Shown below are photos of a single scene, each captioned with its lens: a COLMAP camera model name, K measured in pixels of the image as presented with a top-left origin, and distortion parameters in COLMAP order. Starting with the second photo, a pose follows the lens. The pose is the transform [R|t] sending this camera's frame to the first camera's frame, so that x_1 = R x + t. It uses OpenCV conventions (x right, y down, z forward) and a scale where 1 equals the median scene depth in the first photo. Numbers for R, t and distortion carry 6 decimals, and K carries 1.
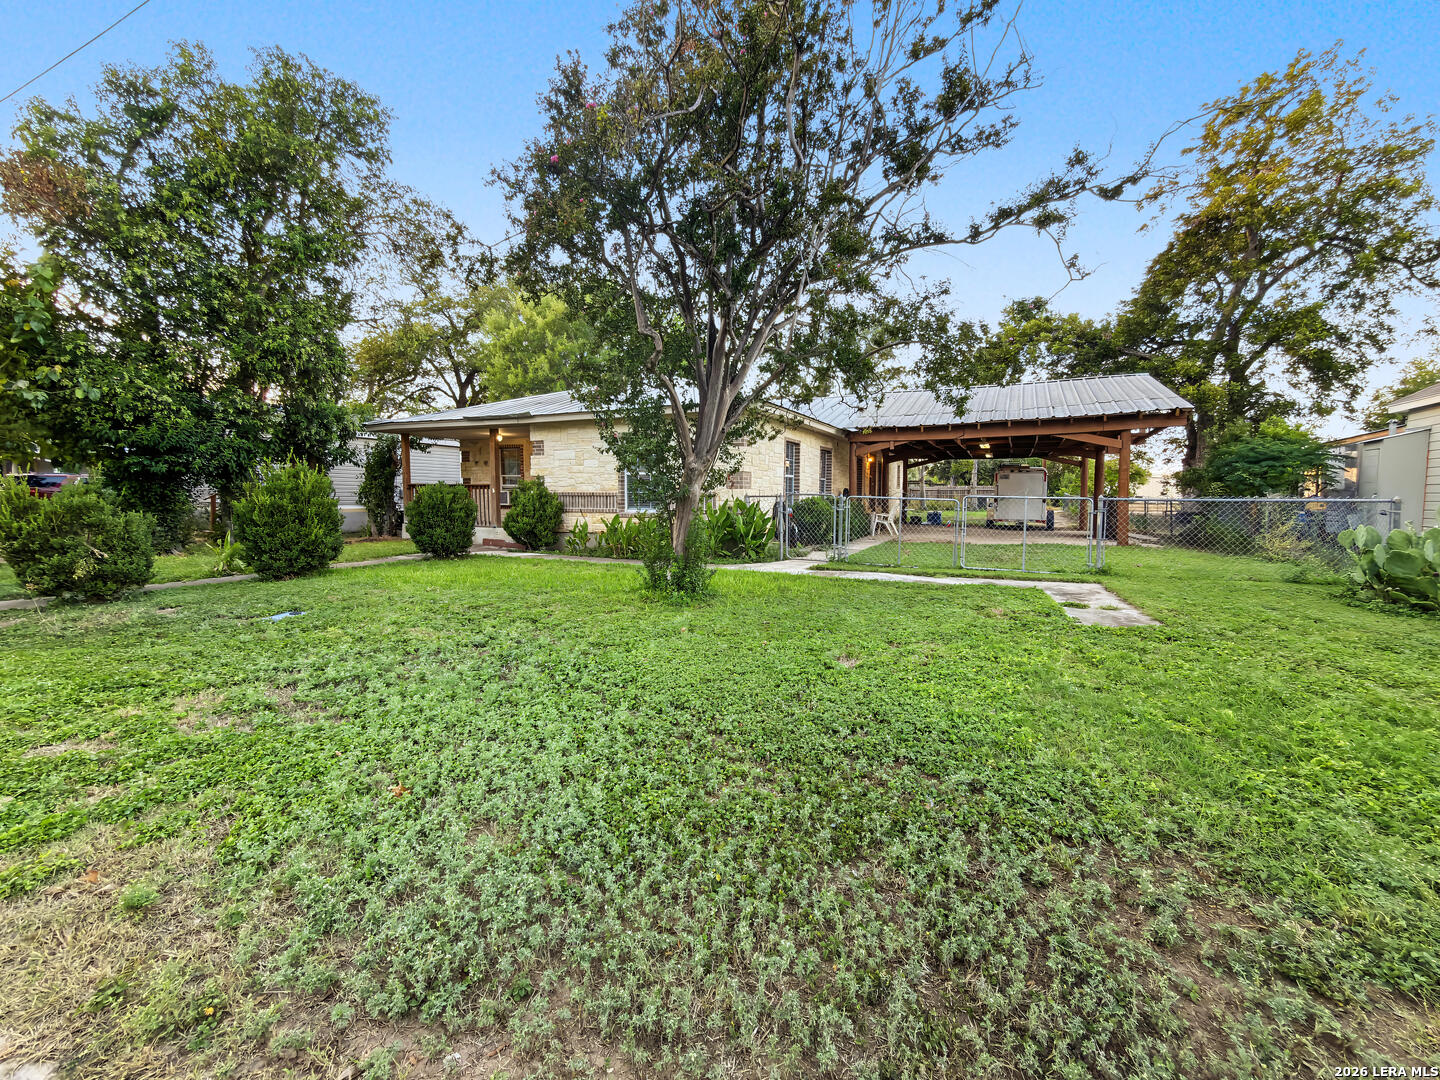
lens RADIAL K [[567.9, 0, 717.7], [0, 567.9, 521.8], [0, 0, 1]] dist [0.007790, 0.000067]
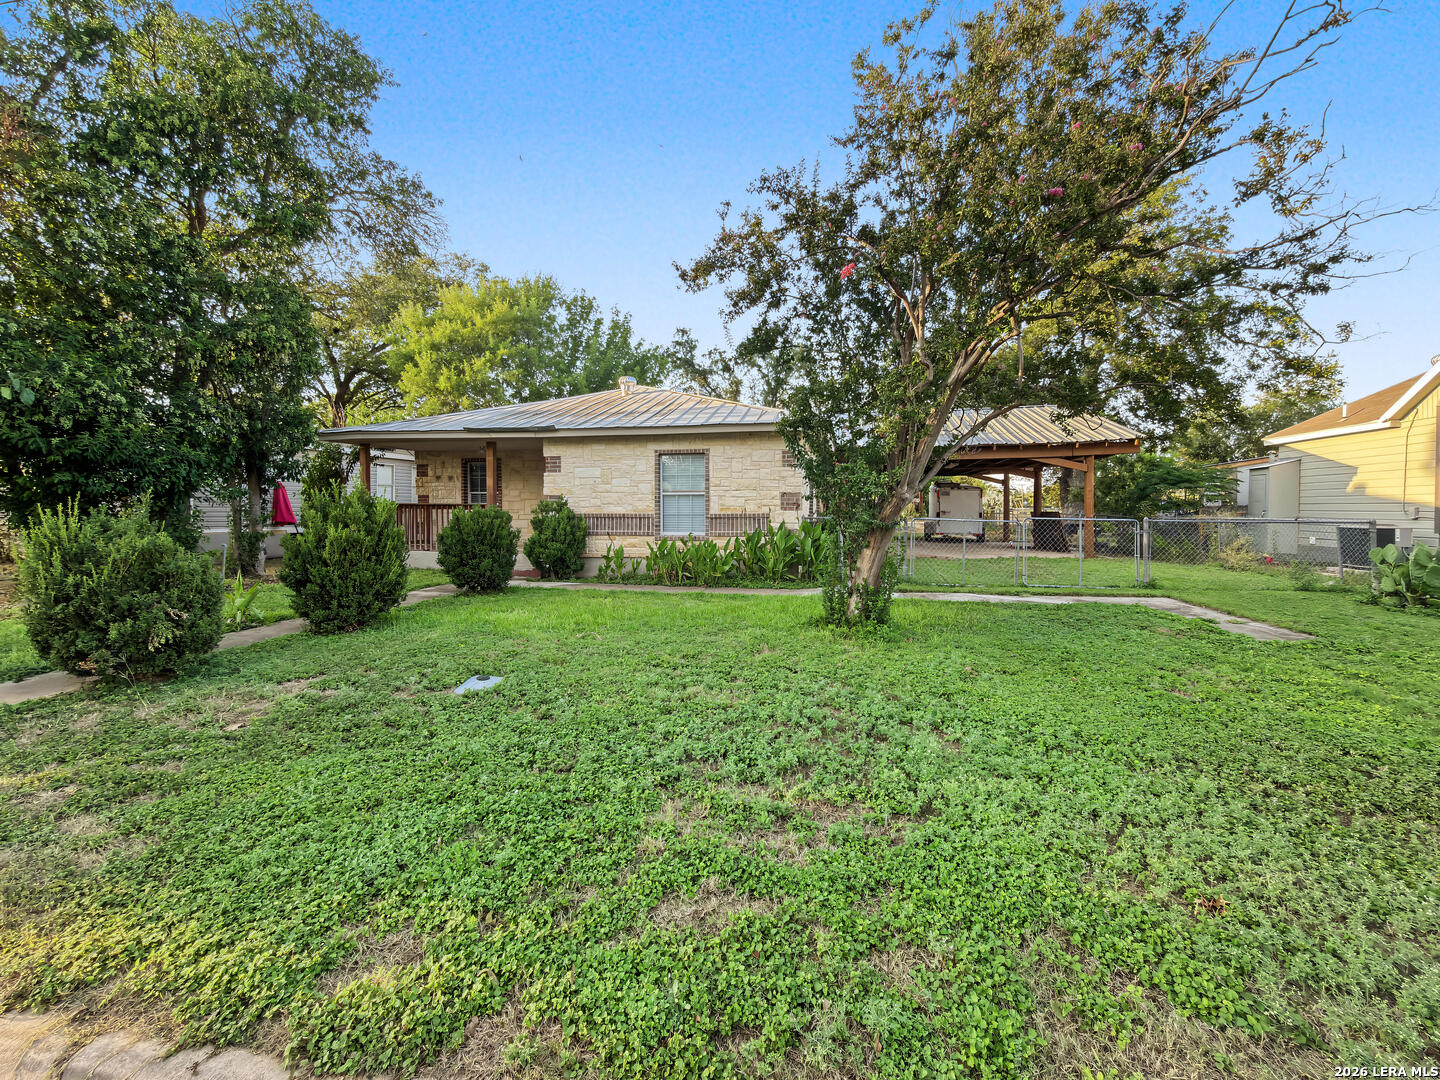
lens RADIAL K [[582.7, 0, 719.1], [0, 582.7, 509.7], [0, 0, 1]] dist [0.002708, 0.000225]
pose [[0.972821, -0.004886, 0.231506, -0.288009], [0.014404, 0.999118, -0.039440, -0.019427], [-0.231110, 0.041703, 0.972034, 0.051240]]
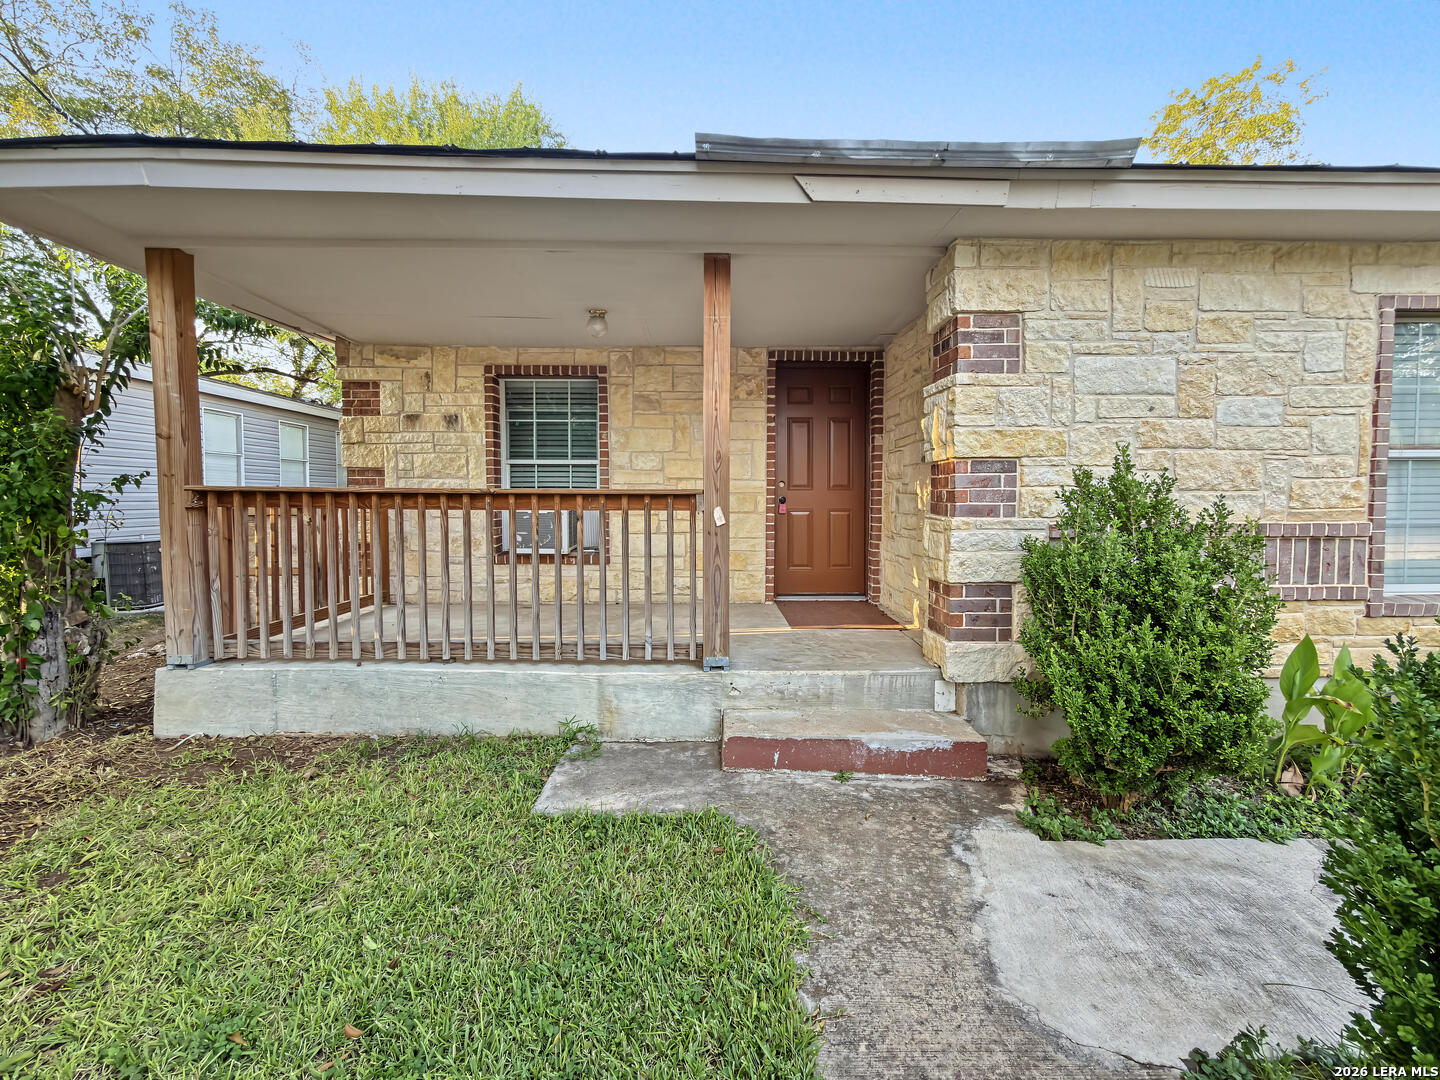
lens RADIAL K [[567.9, 0, 717.7], [0, 567.9, 521.8], [0, 0, 1]] dist [0.007790, 0.000067]
pose [[0.903434, -0.025291, 0.427981, -0.551389], [0.025389, 0.999663, 0.005478, -0.060636], [-0.427976, 0.005917, 0.903771, 0.871600]]
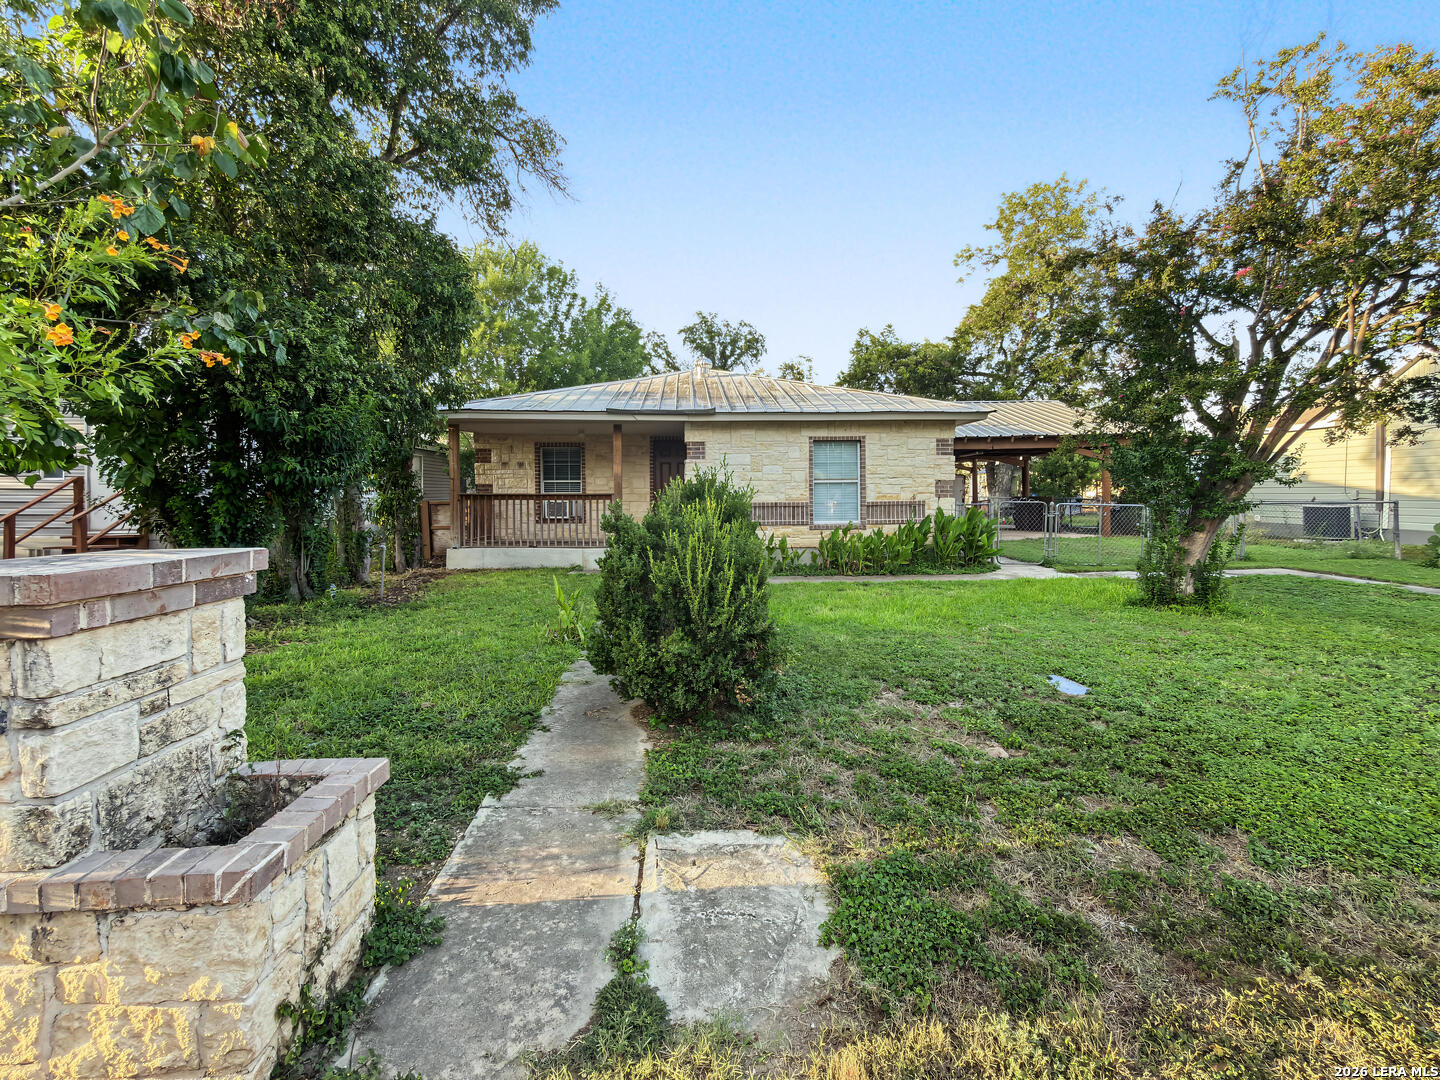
lens RADIAL K [[582.7, 0, 719.1], [0, 582.7, 509.7], [0, 0, 1]] dist [0.002708, 0.000225]
pose [[0.889475, -0.021918, 0.456458, -0.712045], [0.031825, 0.999395, -0.014026, -0.031340], [-0.455874, 0.027003, 0.889635, 0.235223]]
